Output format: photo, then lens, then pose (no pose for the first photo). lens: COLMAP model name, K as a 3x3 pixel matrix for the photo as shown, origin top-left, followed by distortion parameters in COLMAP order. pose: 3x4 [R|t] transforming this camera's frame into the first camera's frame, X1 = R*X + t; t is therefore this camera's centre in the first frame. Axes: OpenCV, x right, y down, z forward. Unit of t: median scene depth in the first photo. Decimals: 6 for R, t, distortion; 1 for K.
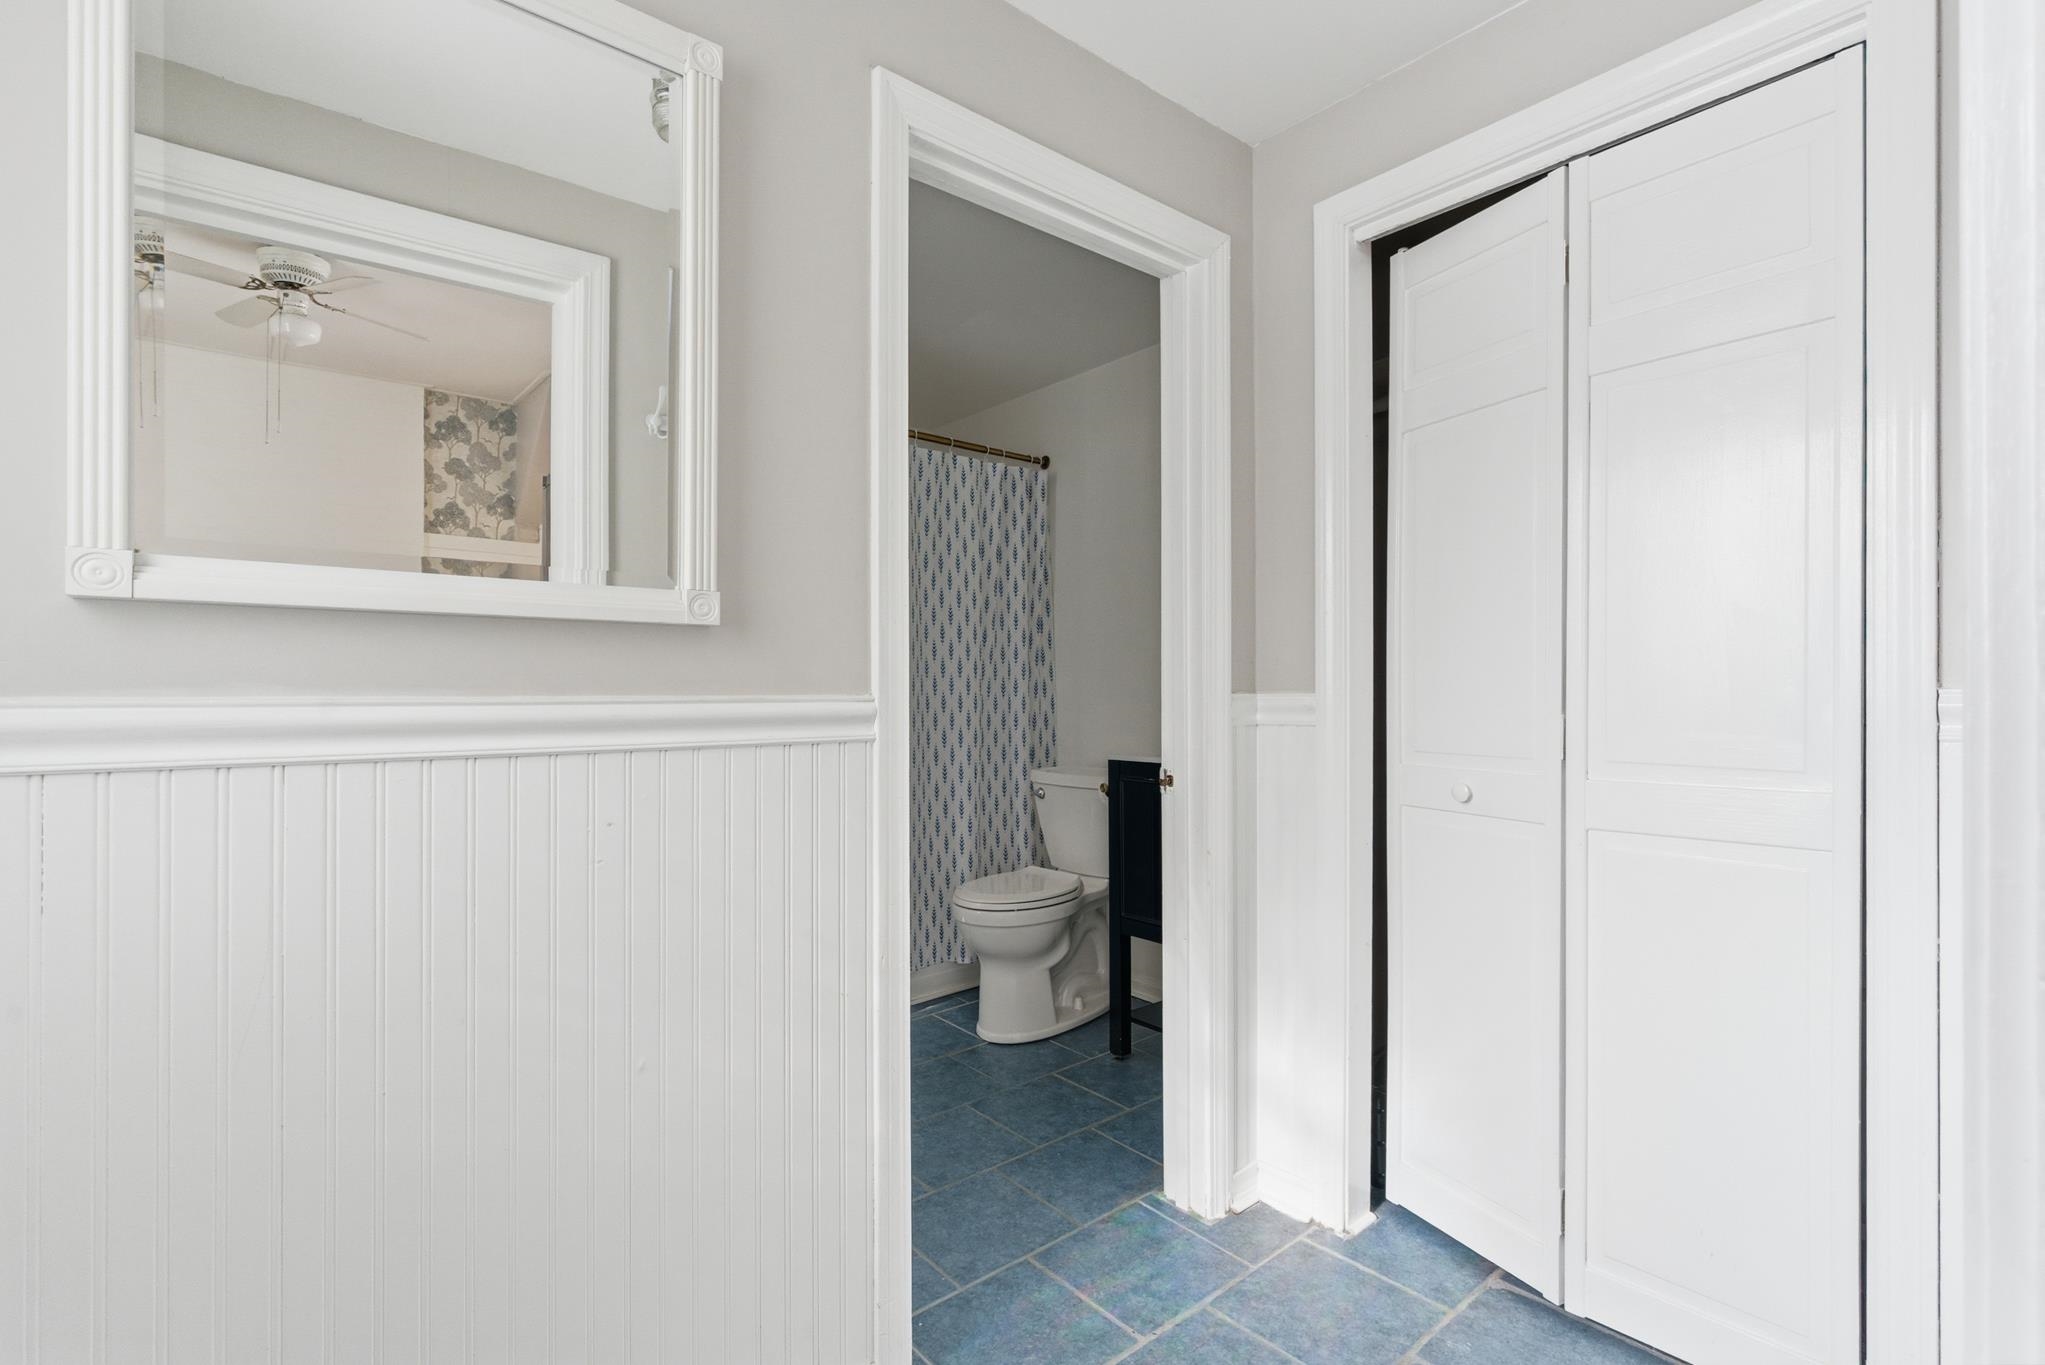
lens RADIAL K [[921.2, 0, 1027.8], [0, 921.2, 685.7], [0, 0, 1]] dist [-0.000360, -0.001437]
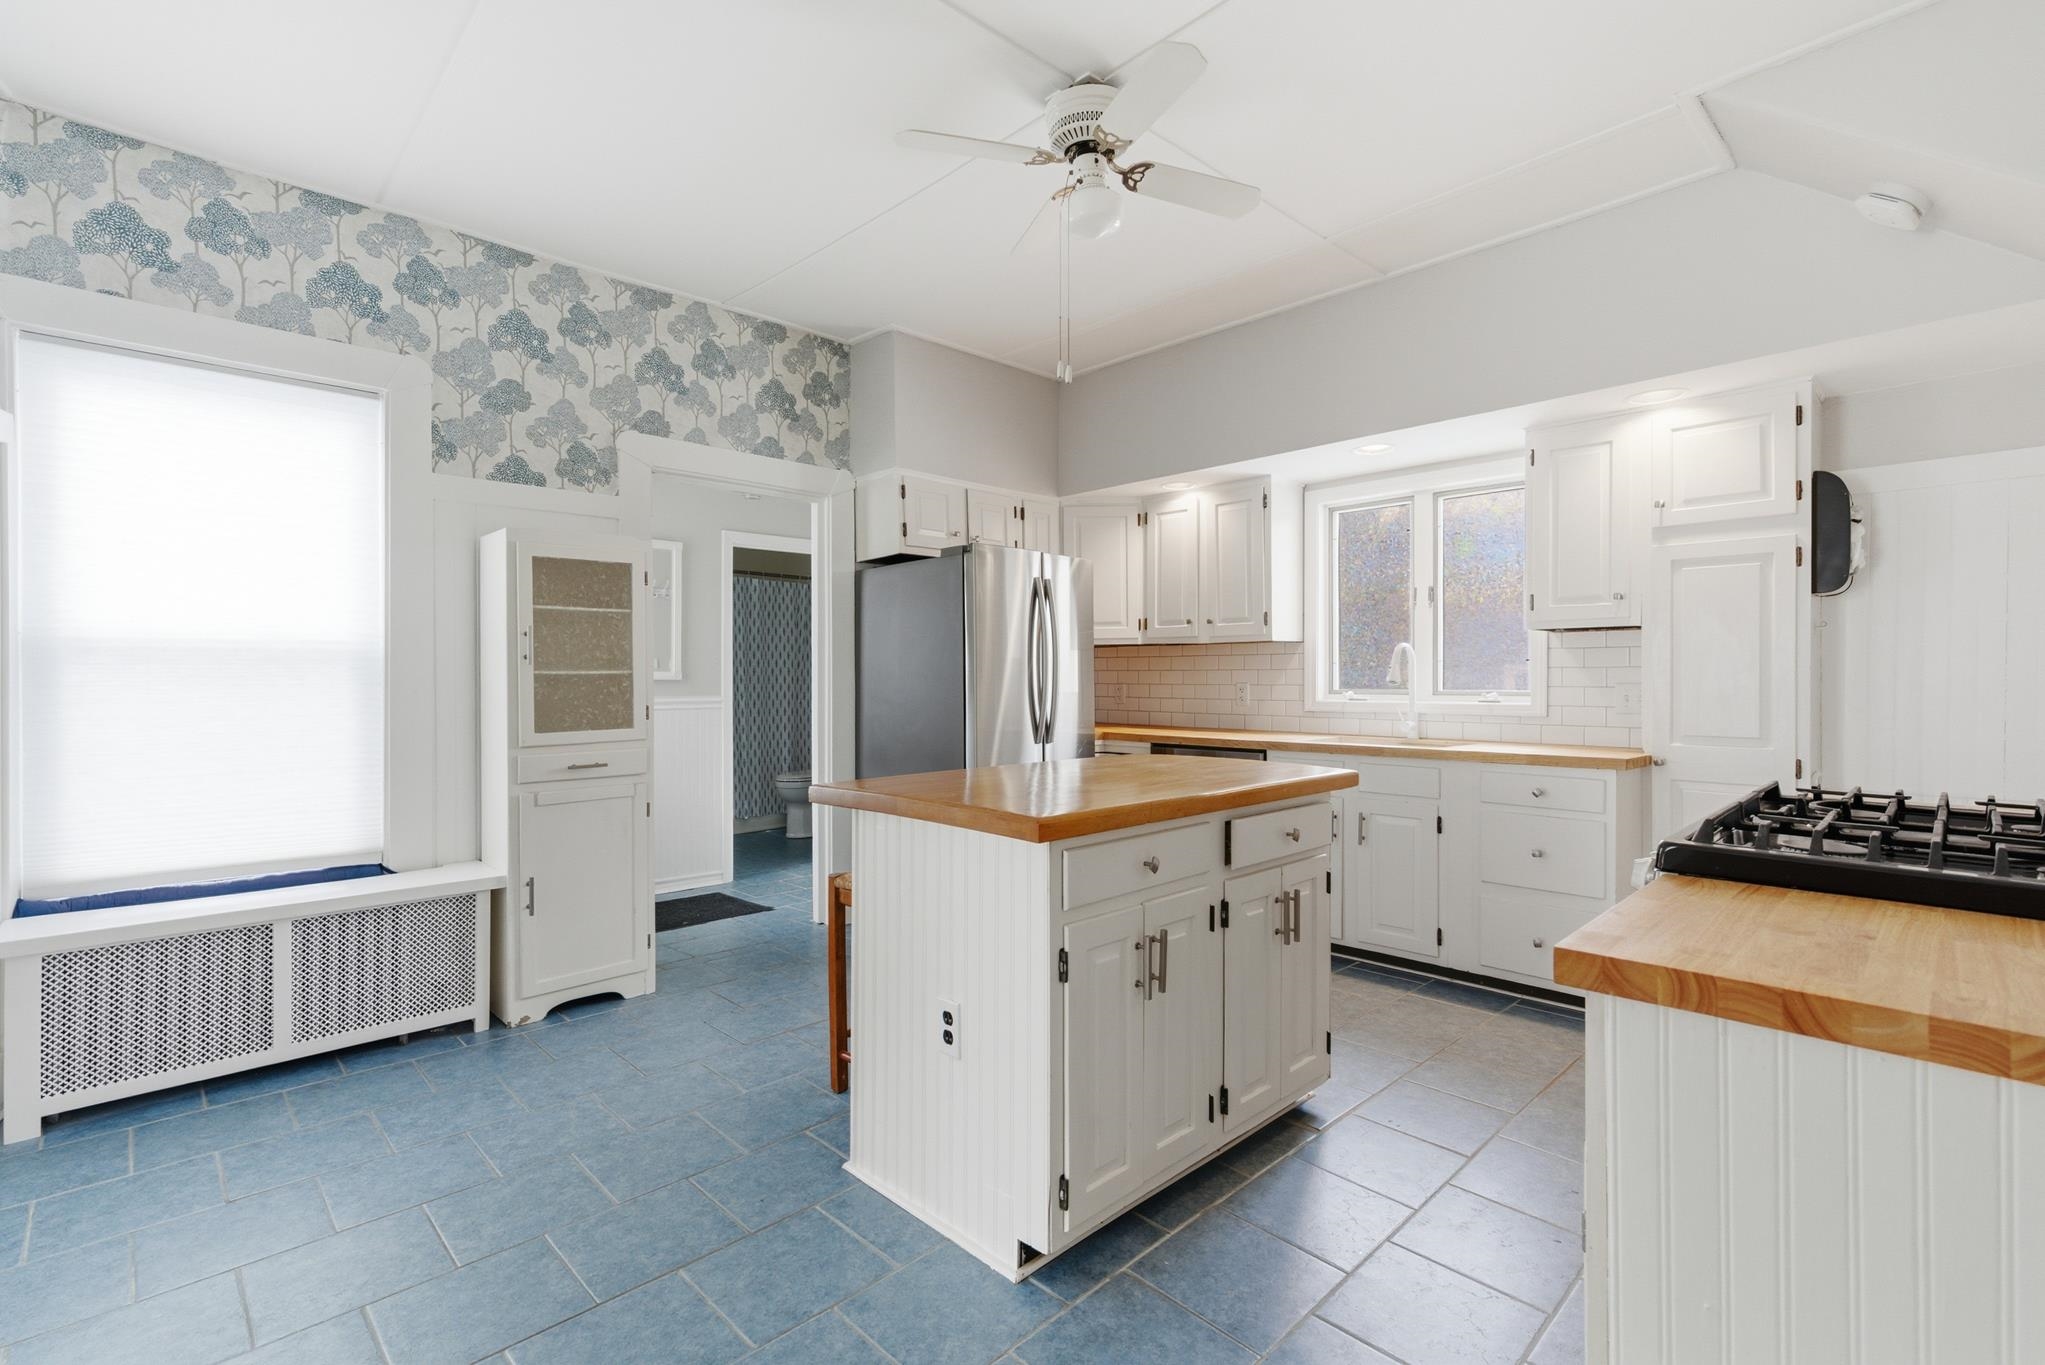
lens RADIAL K [[921.2, 0, 1020.2], [0, 921.2, 676.7], [0, 0, 1]] dist [-0.000360, -0.001437]
pose [[0.996789, 0.004451, 0.079949, 0.299449], [-0.004828, 0.999978, 0.004530, -0.037004], [-0.079927, -0.004902, 0.996789, -1.187677]]
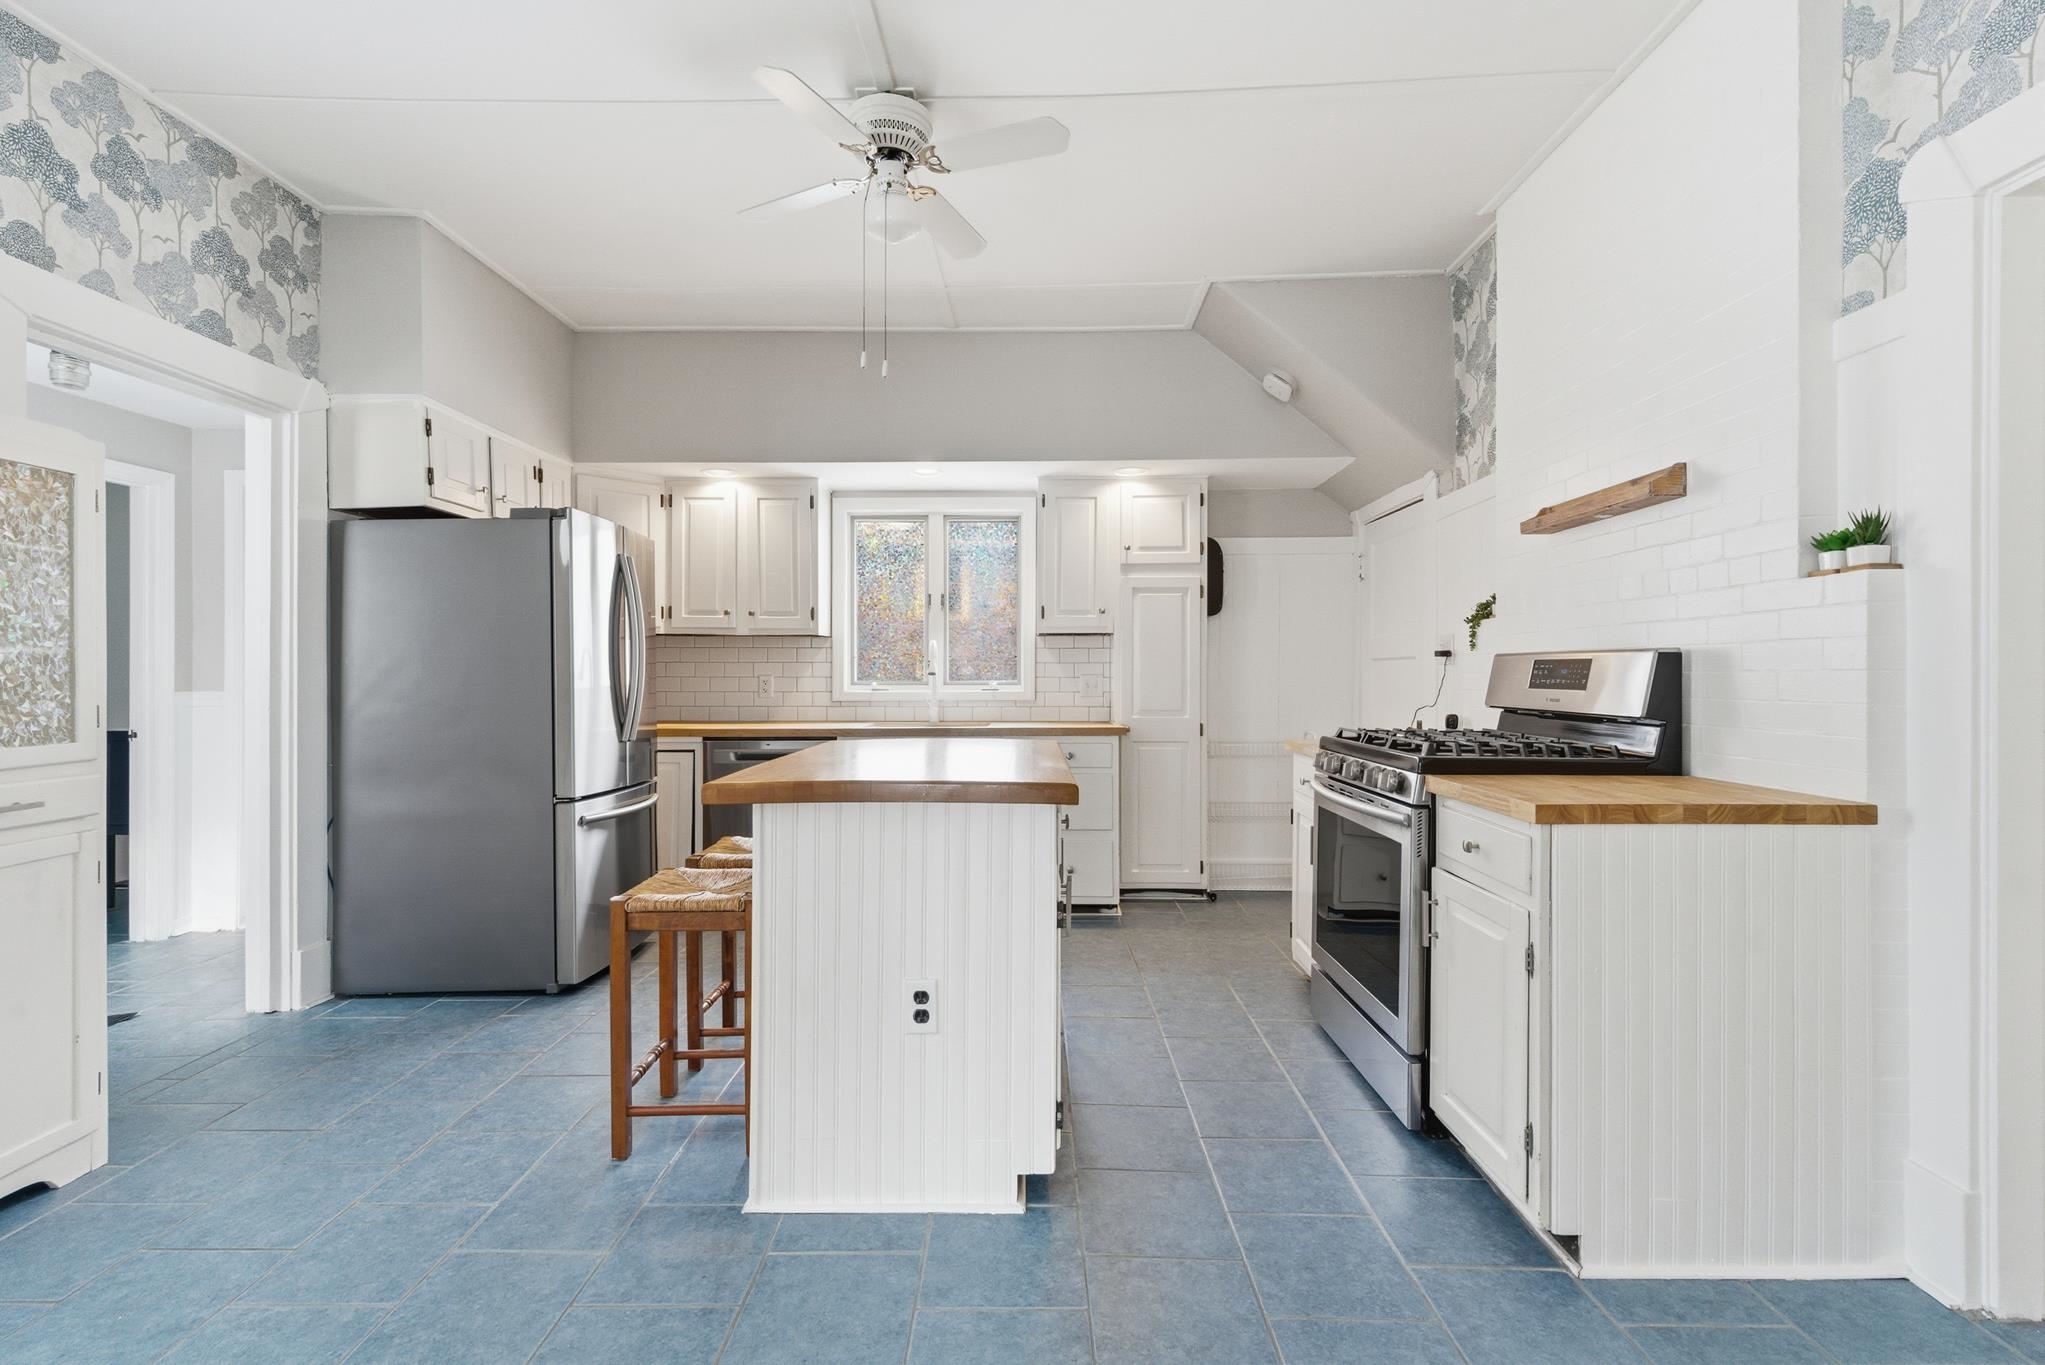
lens RADIAL K [[921.2, 0, 1010.7], [0, 921.2, 674.1], [0, 0, 1]] dist [-0.000360, -0.001437]
pose [[0.645283, 0.007952, 0.763902, -0.086973], [-0.008815, 0.999957, -0.002962, -0.024130], [-0.763893, -0.004822, 0.645325, -1.036180]]
